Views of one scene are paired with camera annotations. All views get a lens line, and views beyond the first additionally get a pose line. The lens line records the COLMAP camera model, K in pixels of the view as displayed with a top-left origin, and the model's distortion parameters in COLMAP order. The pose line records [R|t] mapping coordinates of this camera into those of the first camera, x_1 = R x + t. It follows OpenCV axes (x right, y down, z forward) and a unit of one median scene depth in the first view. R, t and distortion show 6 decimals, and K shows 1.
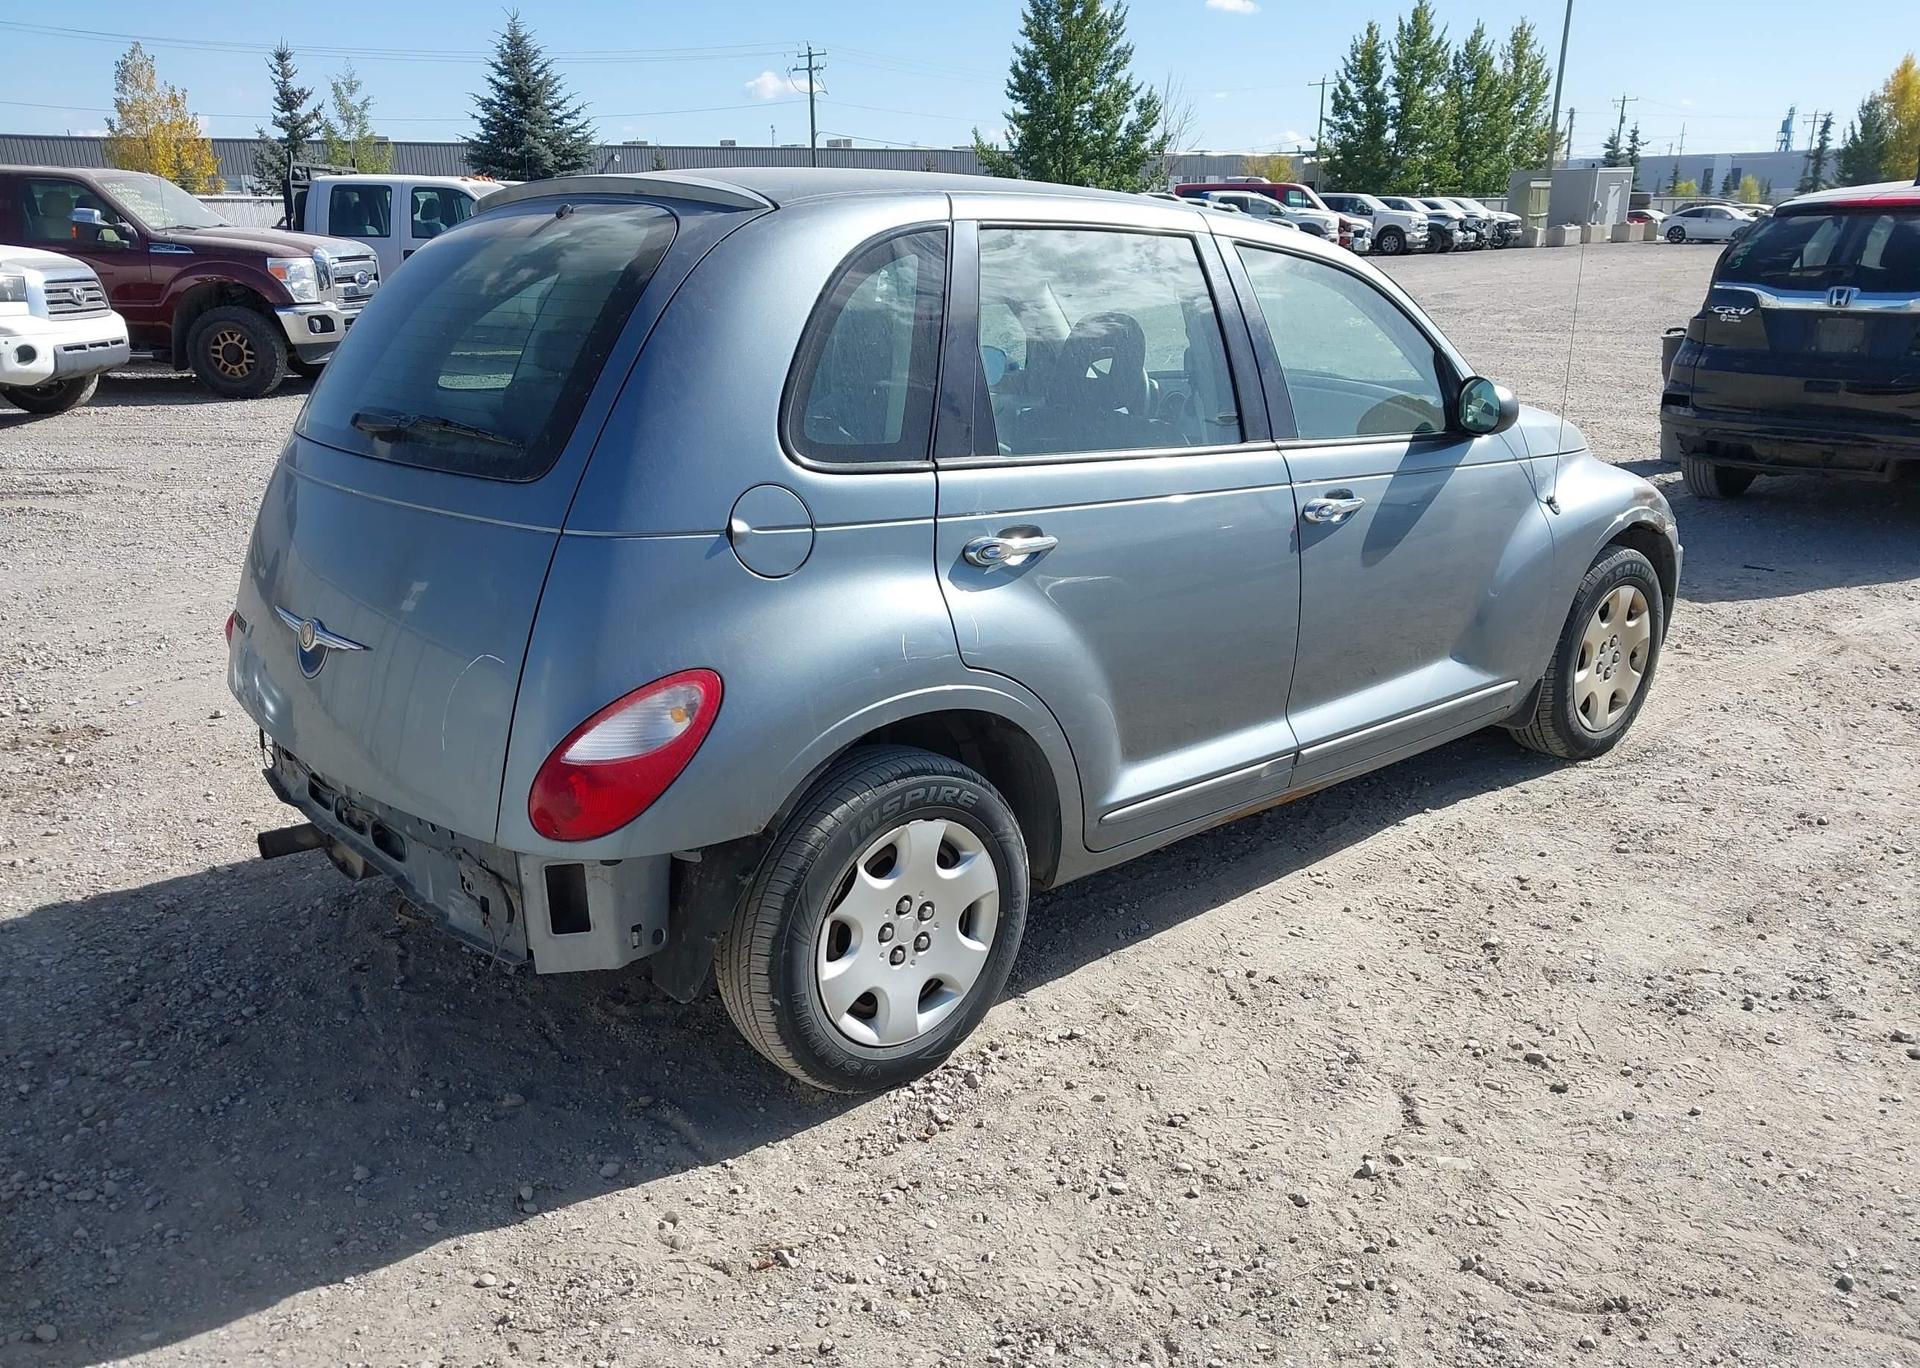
lens RADIAL K [[1541.4, 0, 959.3], [0, 1541.4, 695.8], [0, 0, 1]] dist [0.011713, -0.006357]
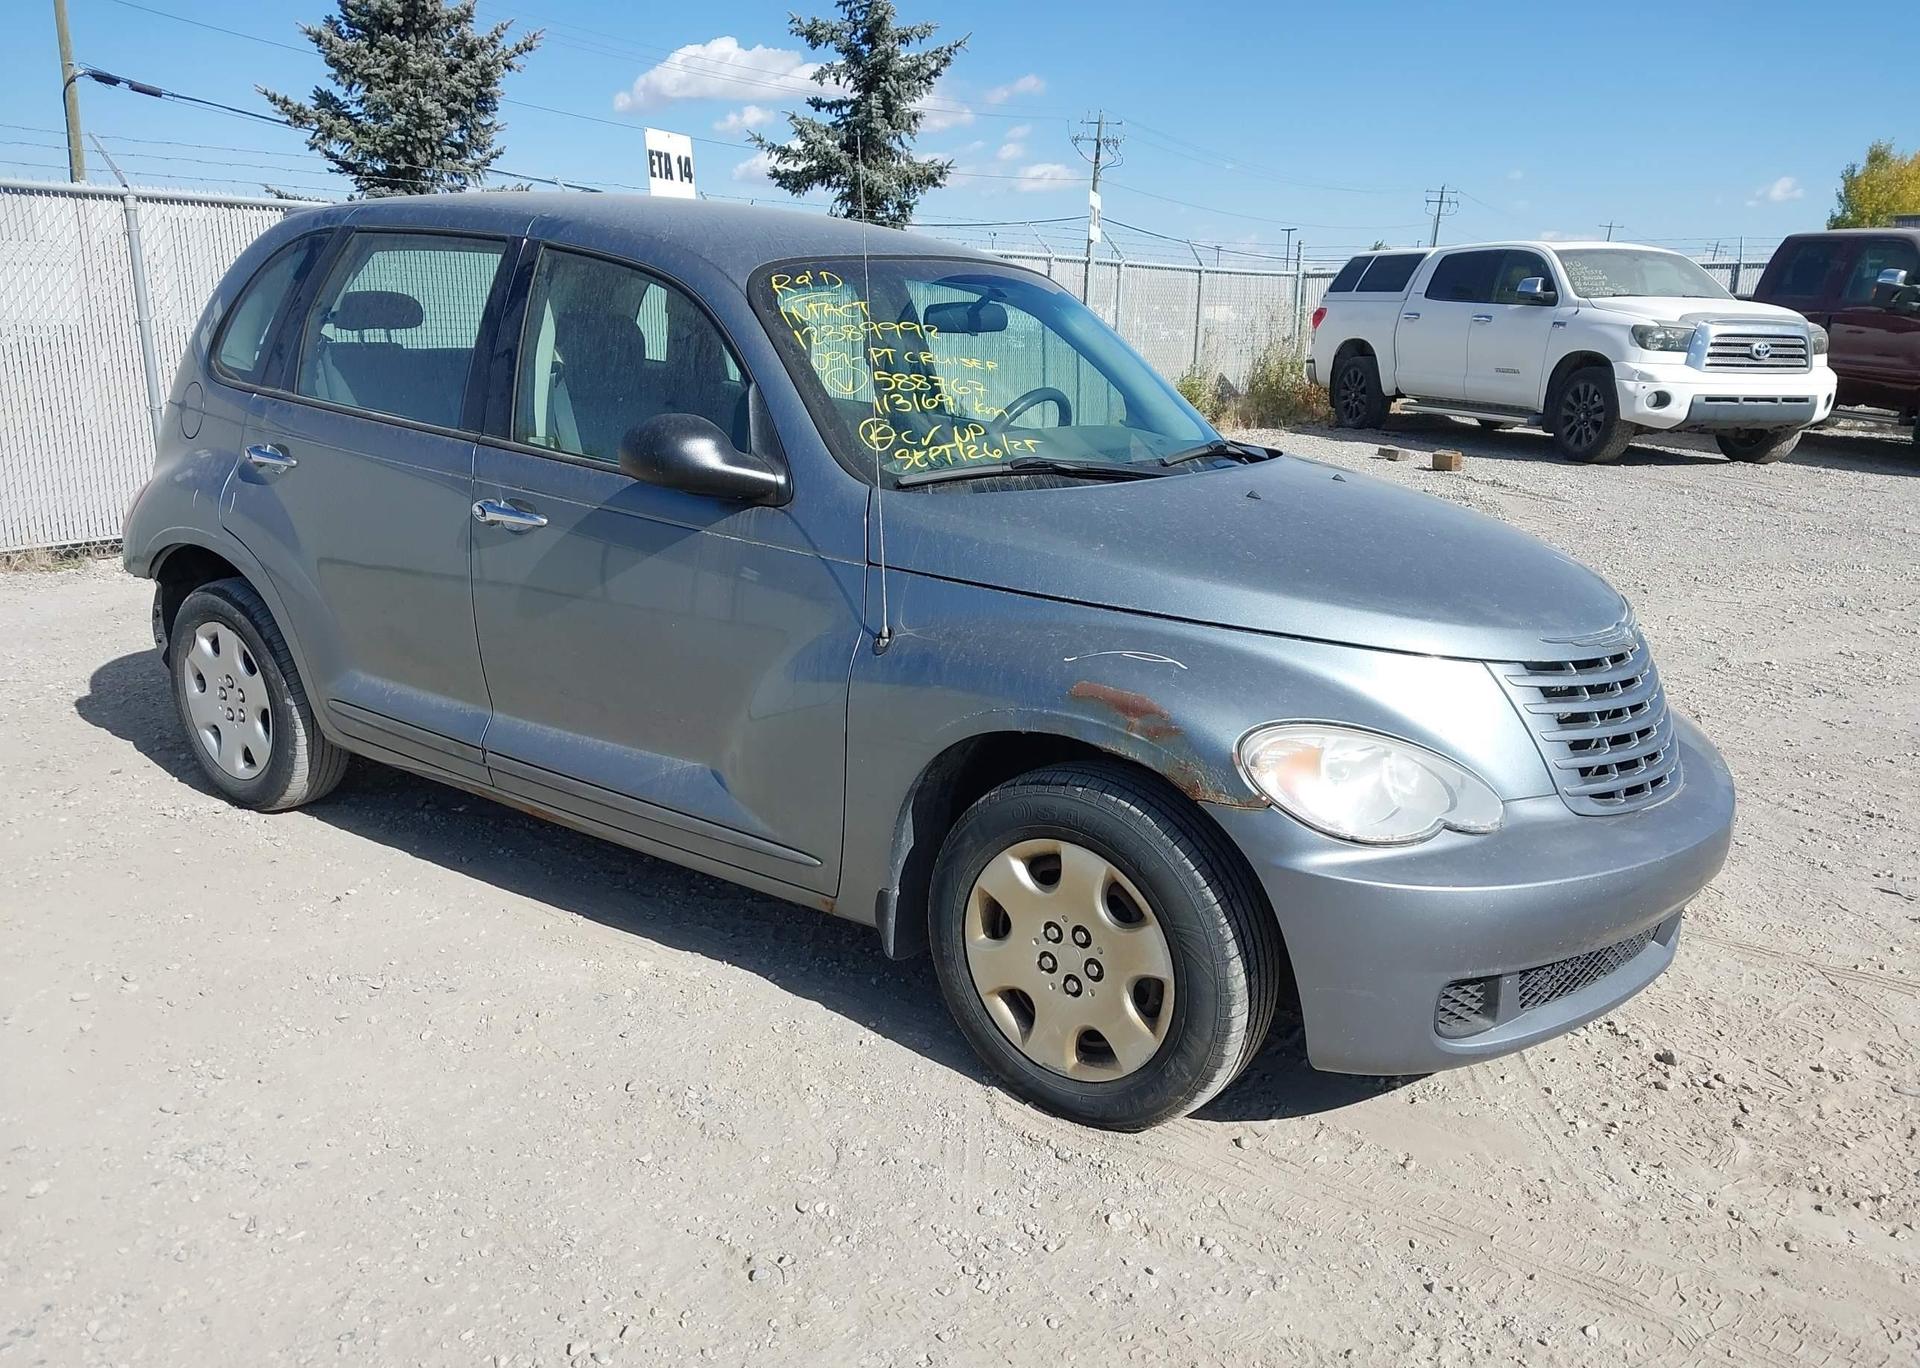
lens RADIAL K [[1541.4, 0, 966.3], [0, 1541.4, 700.2], [0, 0, 1]] dist [0.011713, -0.006357]
pose [[0.199238, 0.261140, -0.944516, 0.309599], [-0.303096, 0.933000, 0.194021, -0.071777], [0.931900, 0.247623, 0.265040, 0.258420]]
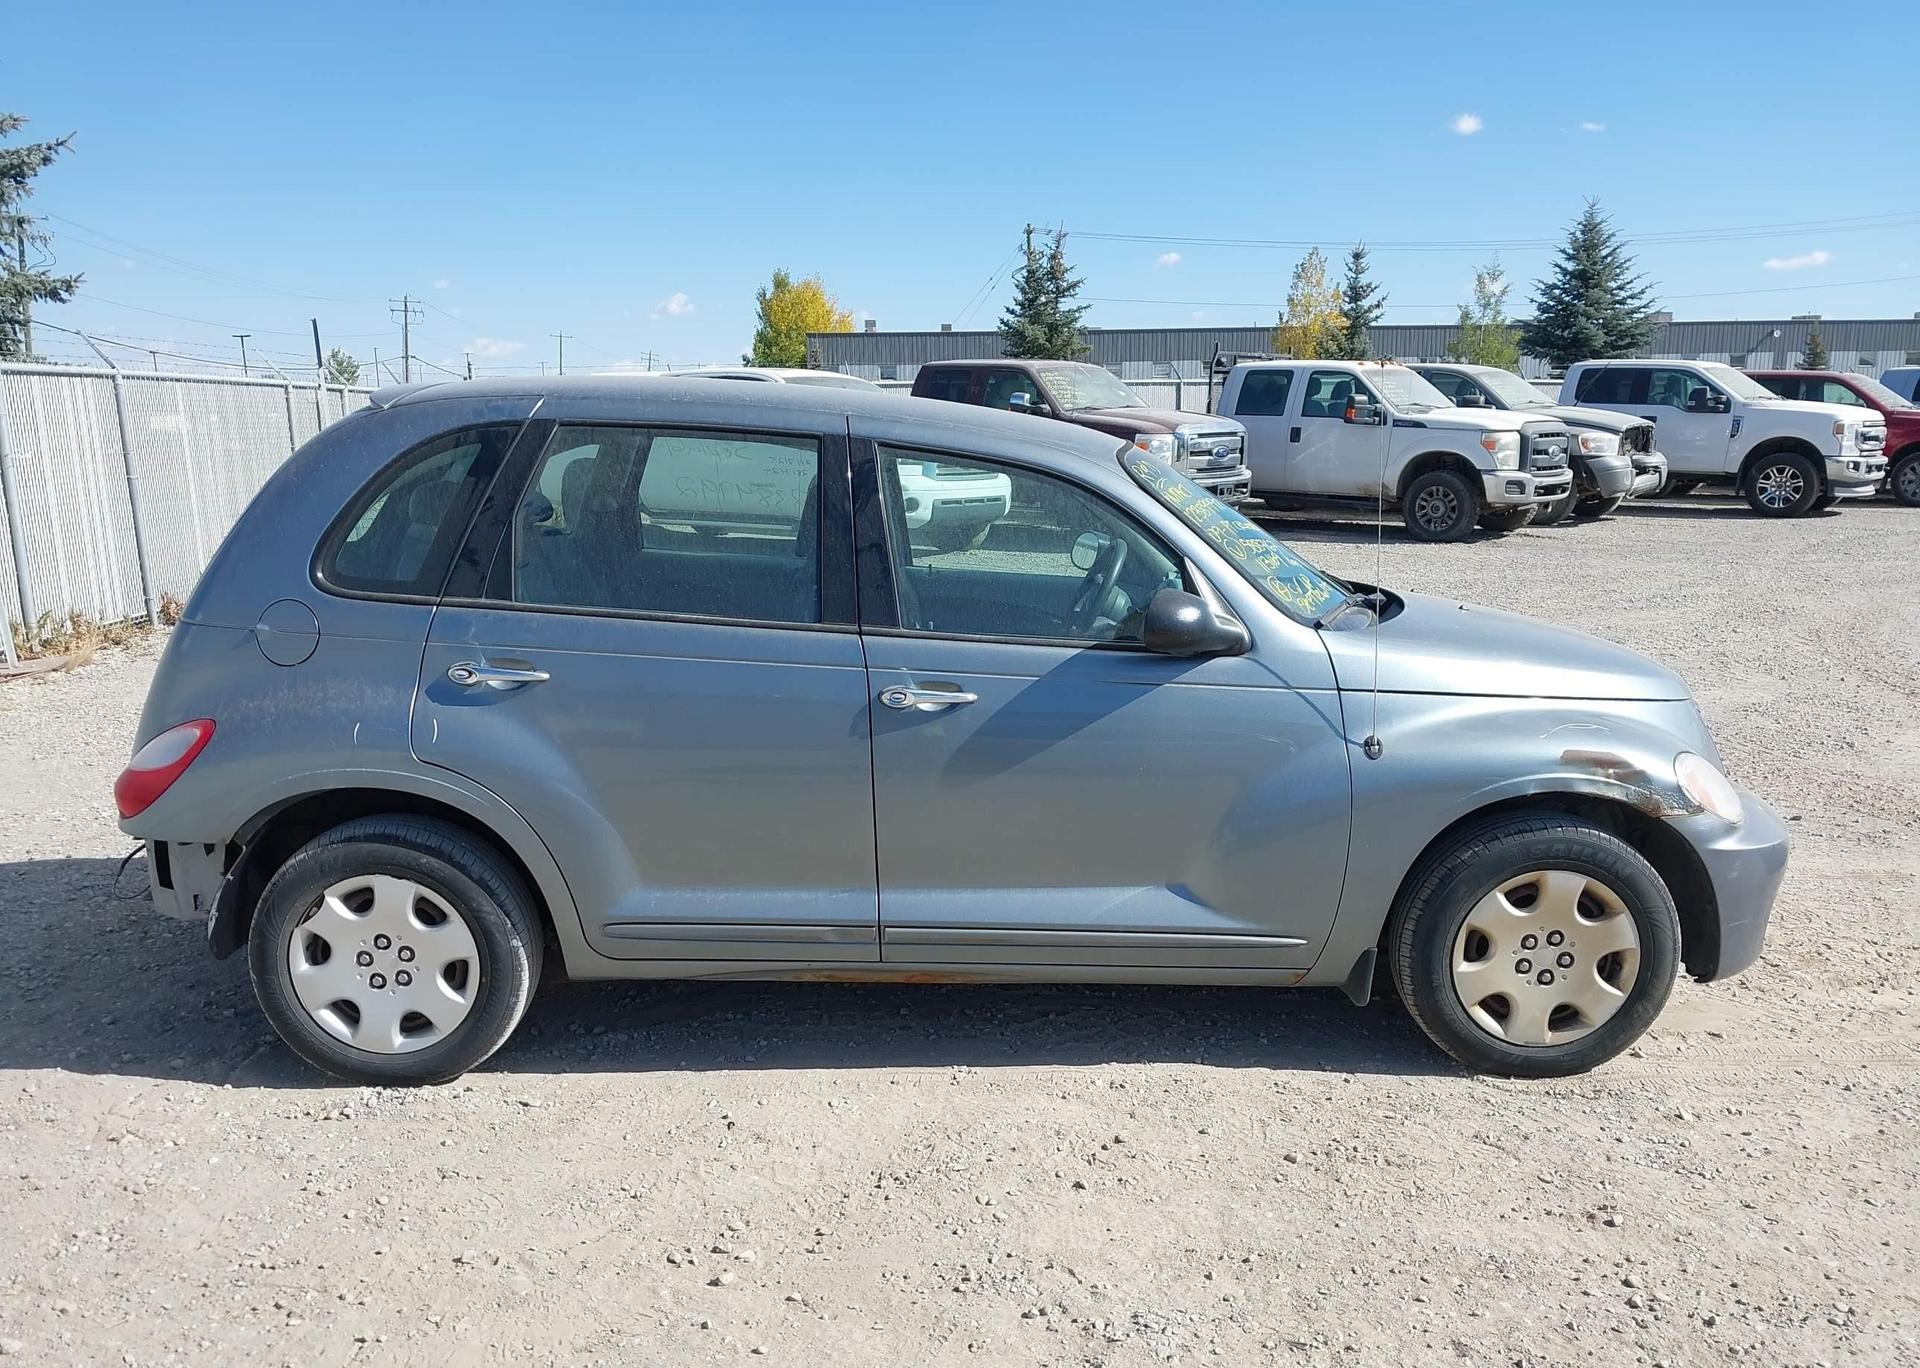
lens RADIAL K [[1541.4, 0, 964.0], [0, 1541.4, 683.6], [0, 0, 1]] dist [0.011713, -0.006357]
pose [[0.754652, 0.125342, -0.644042, 0.227394], [-0.198464, 0.979209, -0.041977, -0.023097], [0.625390, 0.159497, 0.763838, 0.059610]]
